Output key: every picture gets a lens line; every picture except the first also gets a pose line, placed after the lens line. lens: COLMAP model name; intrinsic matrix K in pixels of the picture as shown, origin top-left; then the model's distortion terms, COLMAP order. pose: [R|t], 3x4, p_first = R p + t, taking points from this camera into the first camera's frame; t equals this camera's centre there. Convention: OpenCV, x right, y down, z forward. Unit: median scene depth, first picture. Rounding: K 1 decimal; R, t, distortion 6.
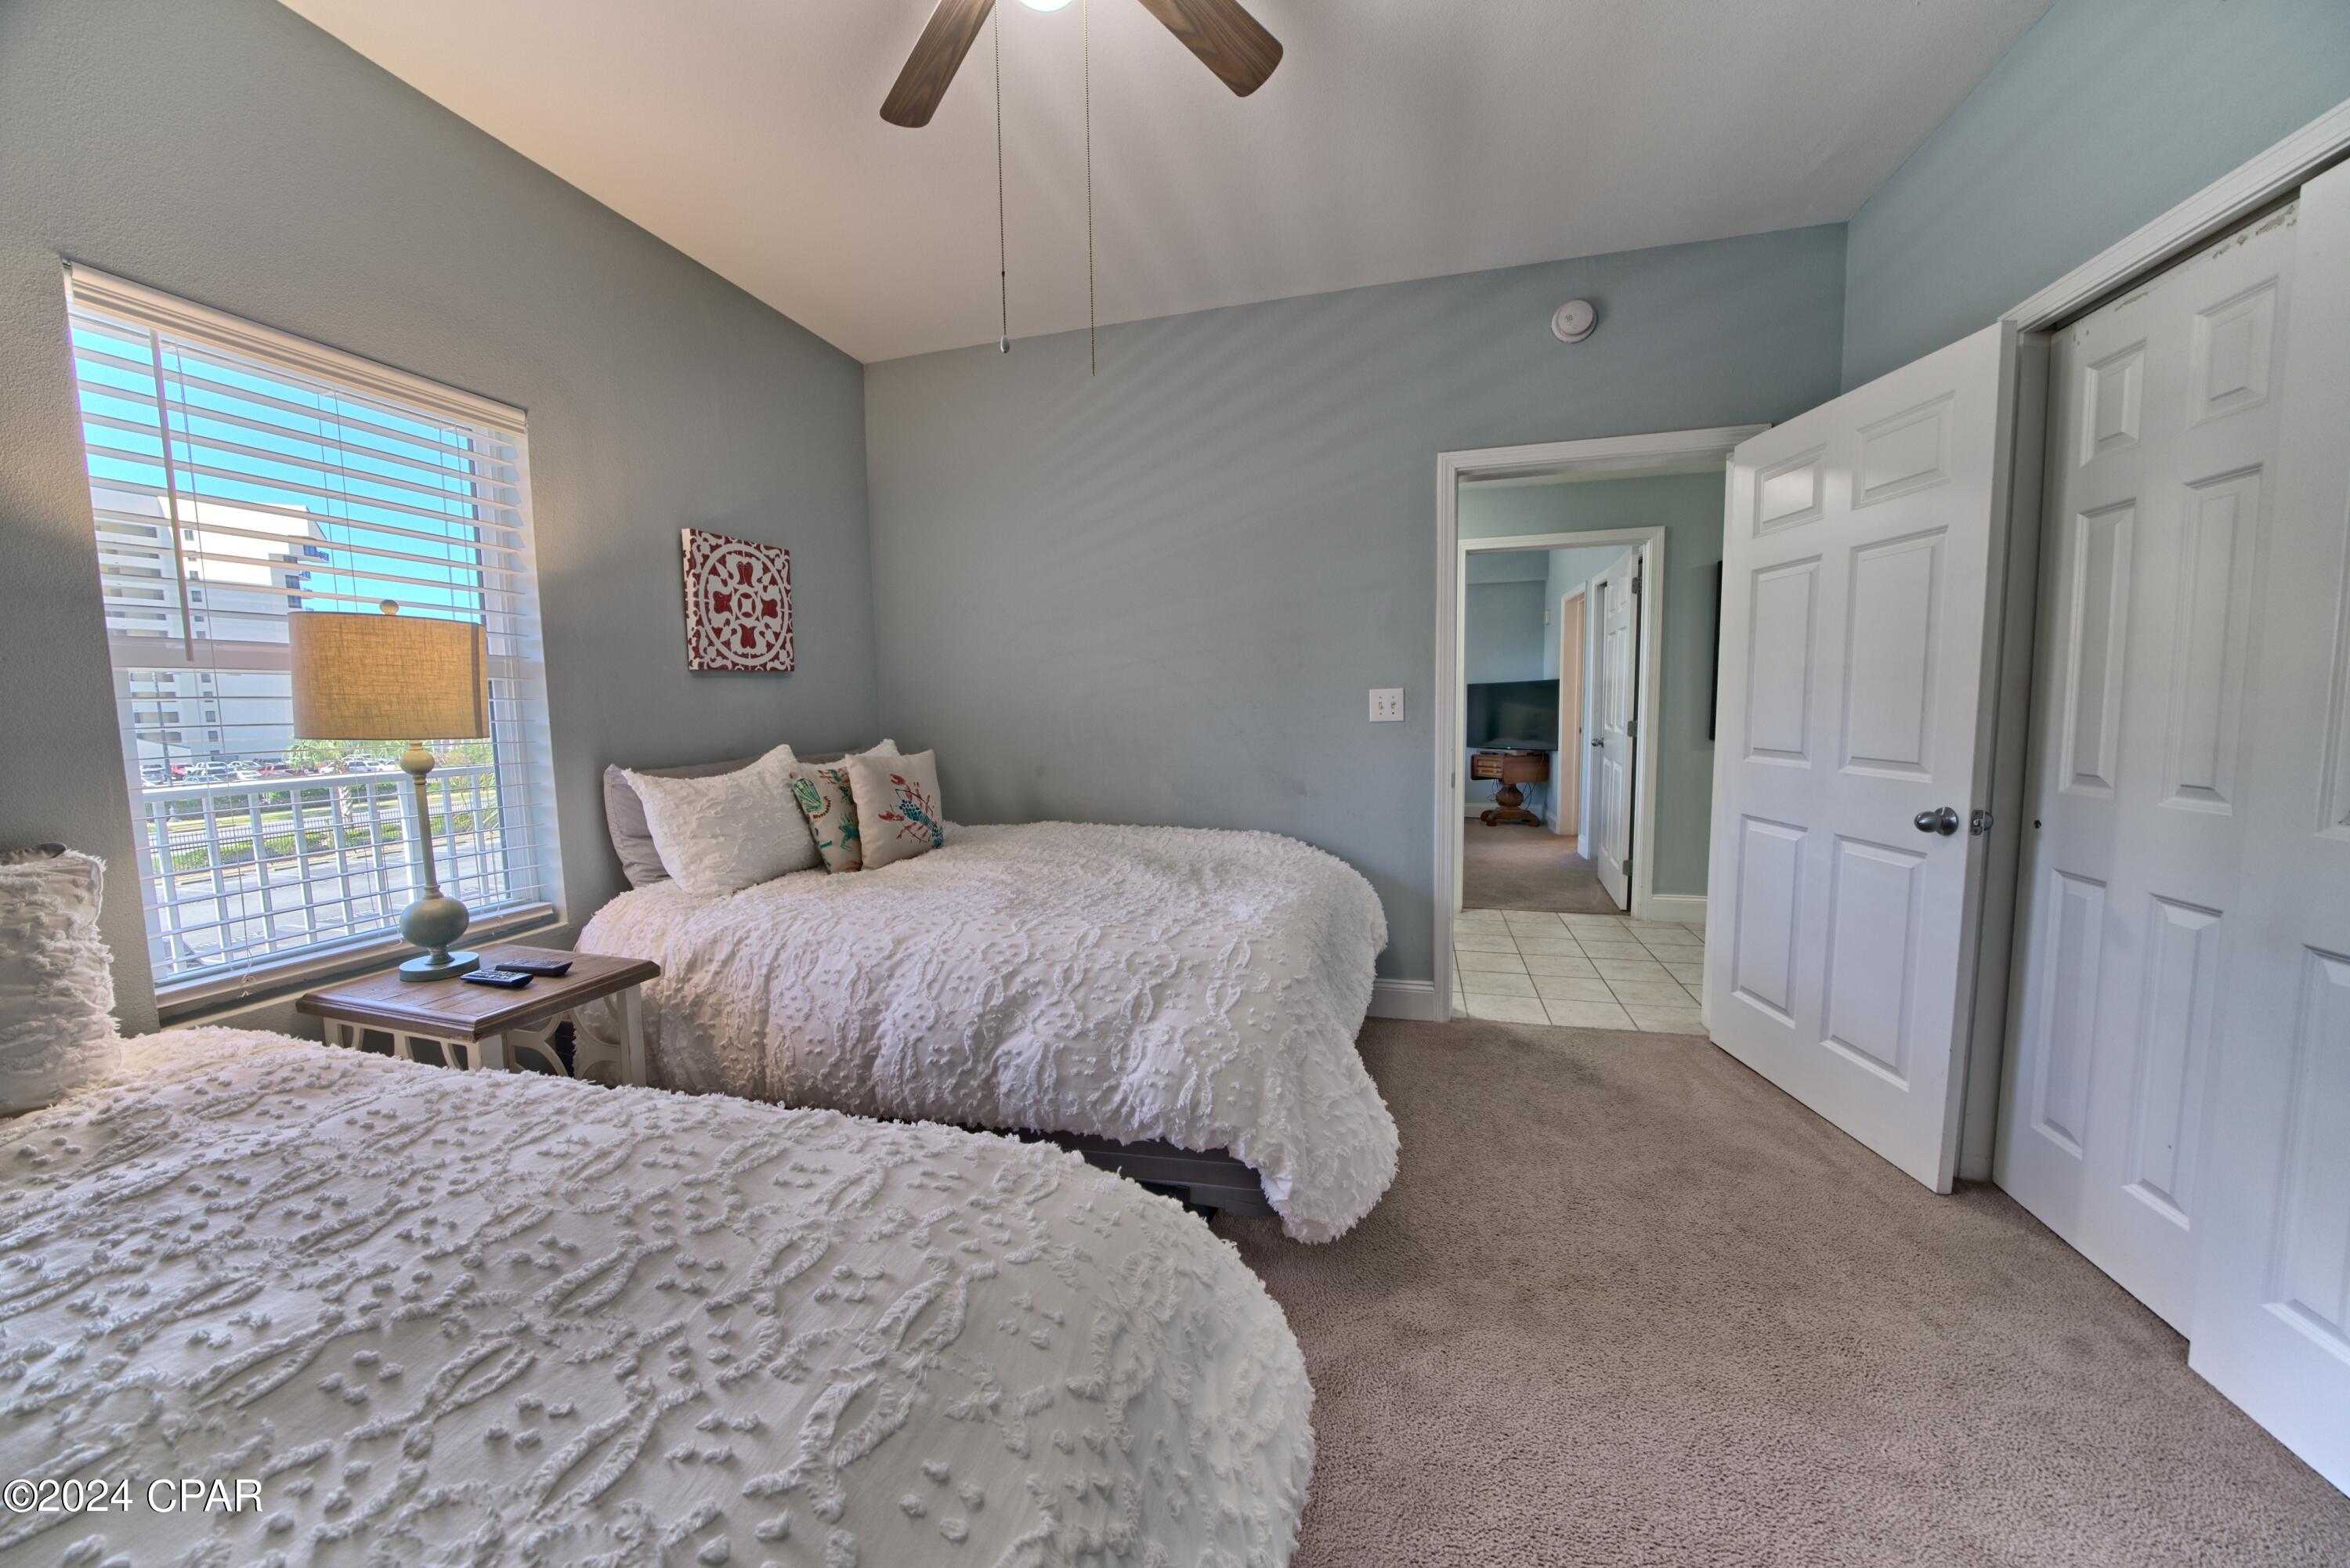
lens RADIAL K [[809.4, 0, 1178.7], [0, 809.4, 778.0], [0, 0, 1]] dist [-0.027703, 0.002539]
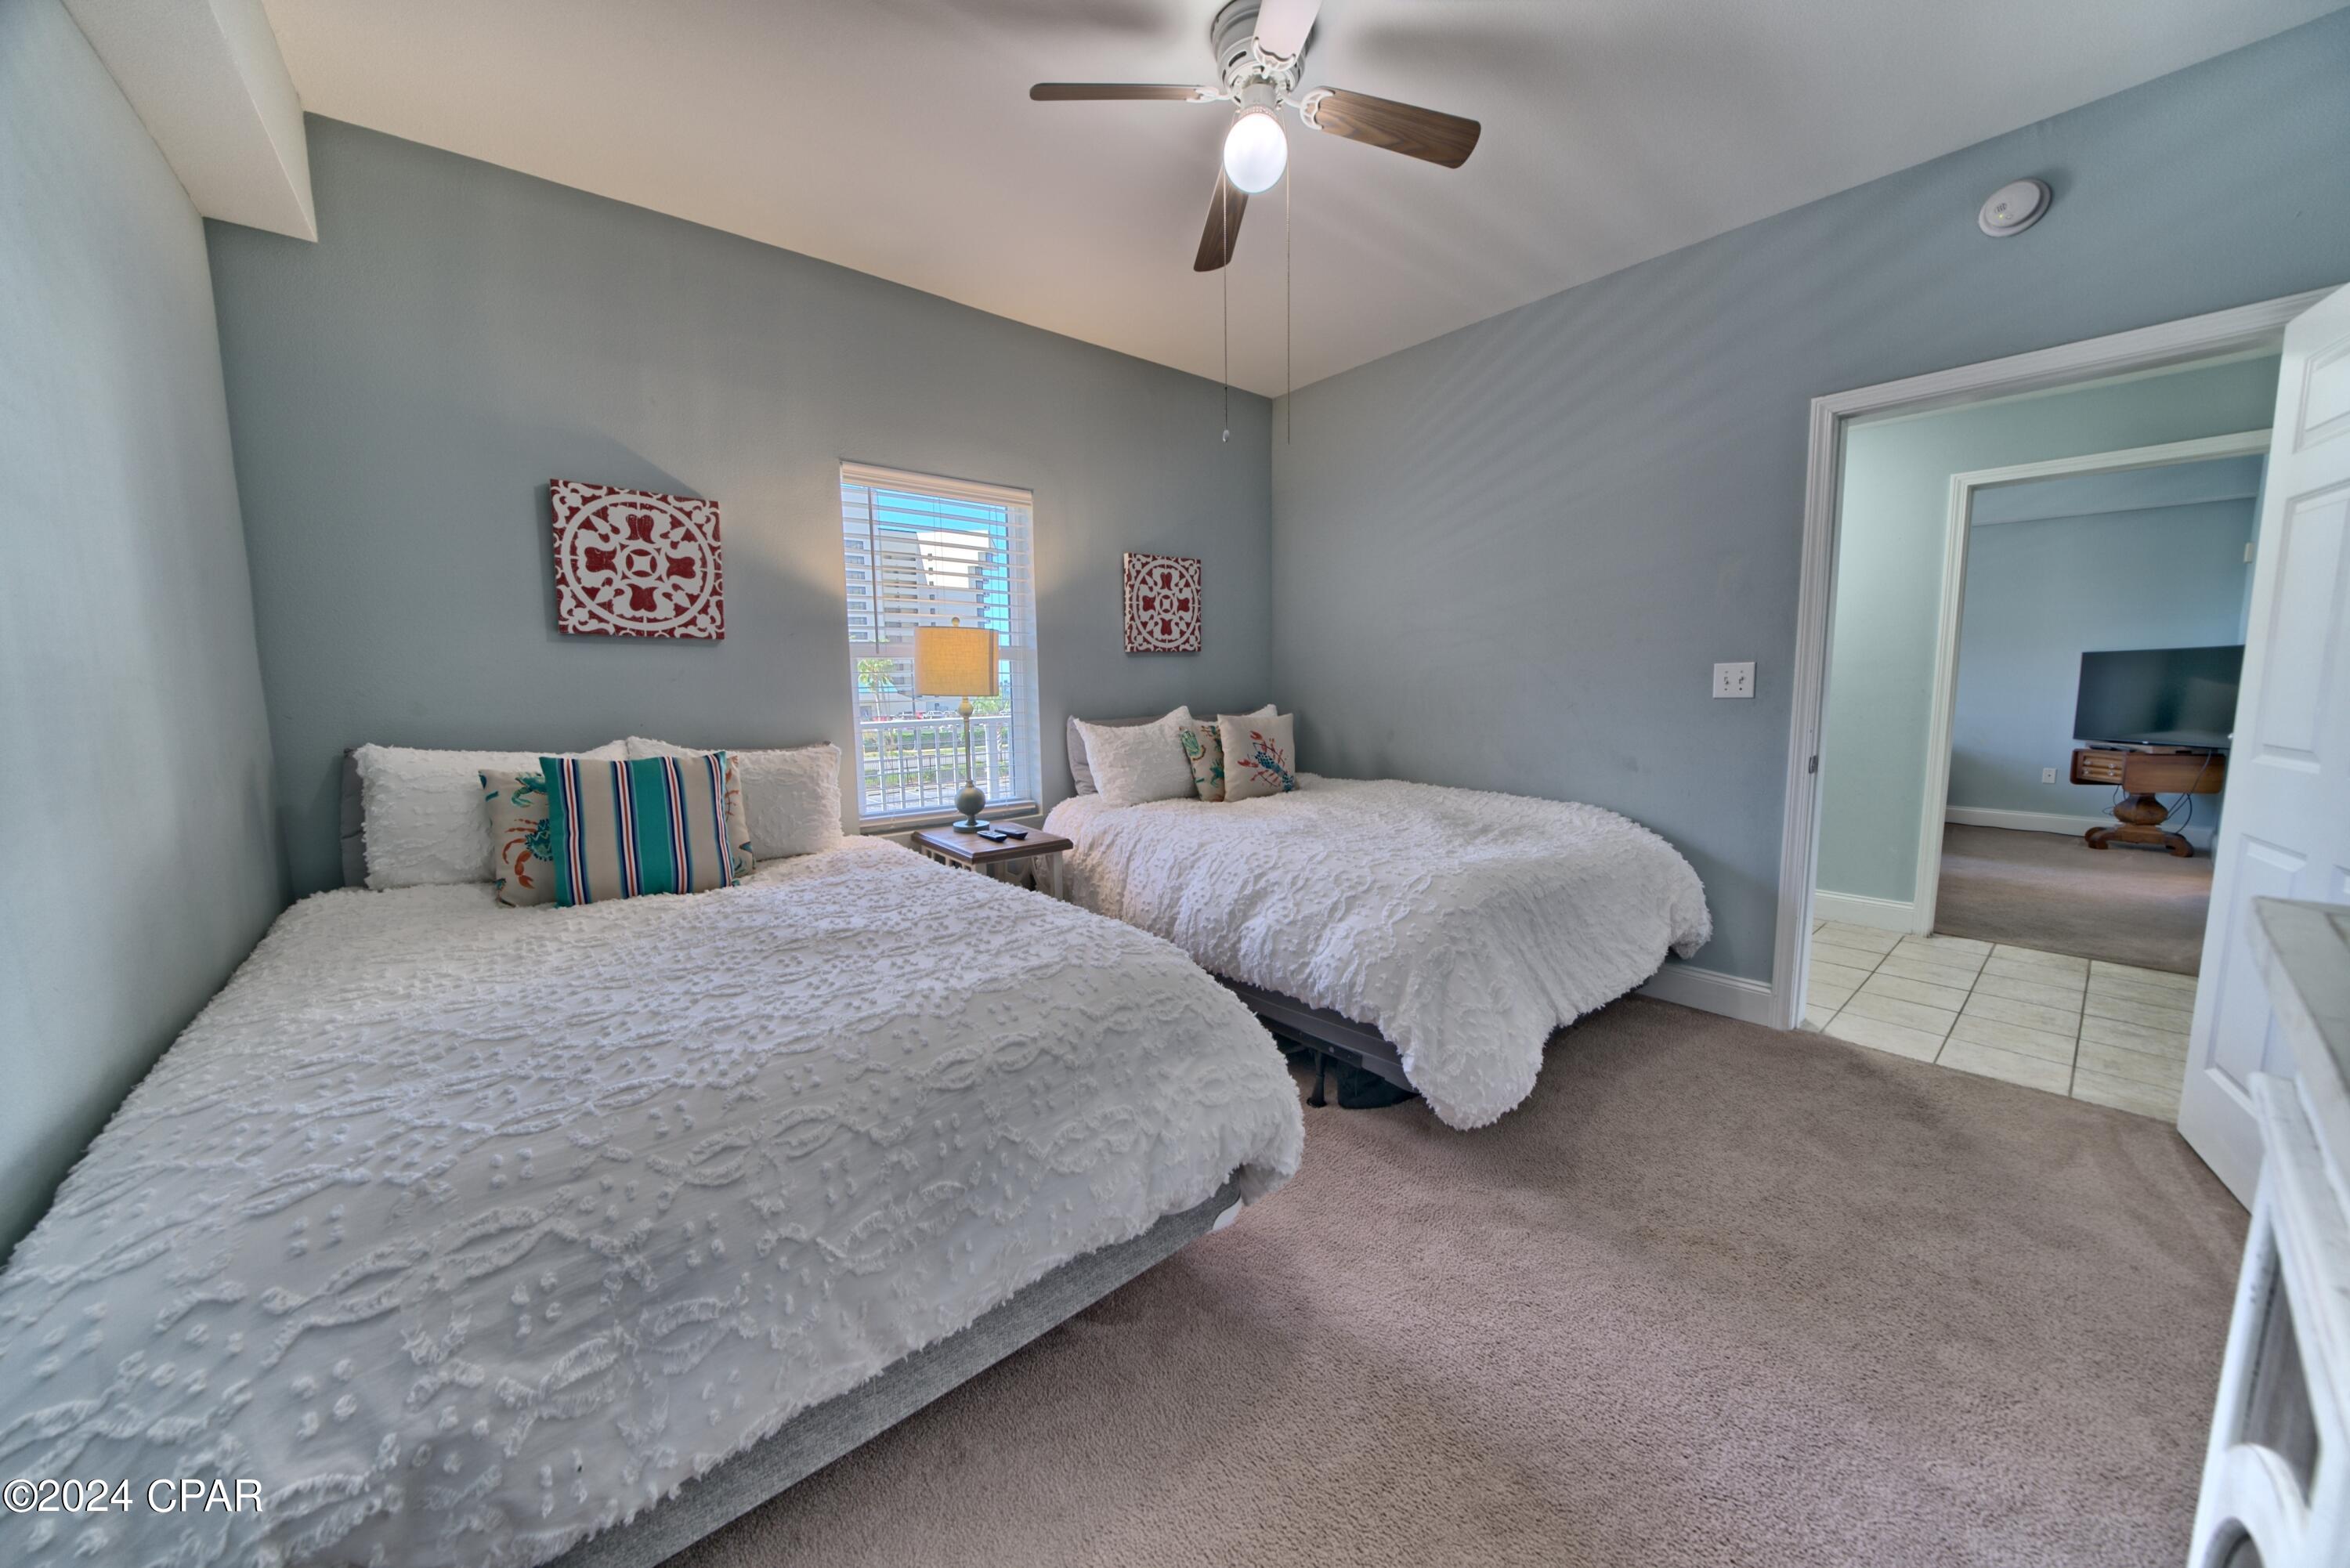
lens RADIAL K [[809.4, 0, 1178.7], [0, 809.4, 778.0], [0, 0, 1]] dist [-0.027703, 0.002539]
pose [[0.824412, 0.073639, -0.561179, 0.358561], [-0.053050, 0.997189, 0.052920, 0.009954], [0.563498, -0.013858, 0.826001, -0.176199]]
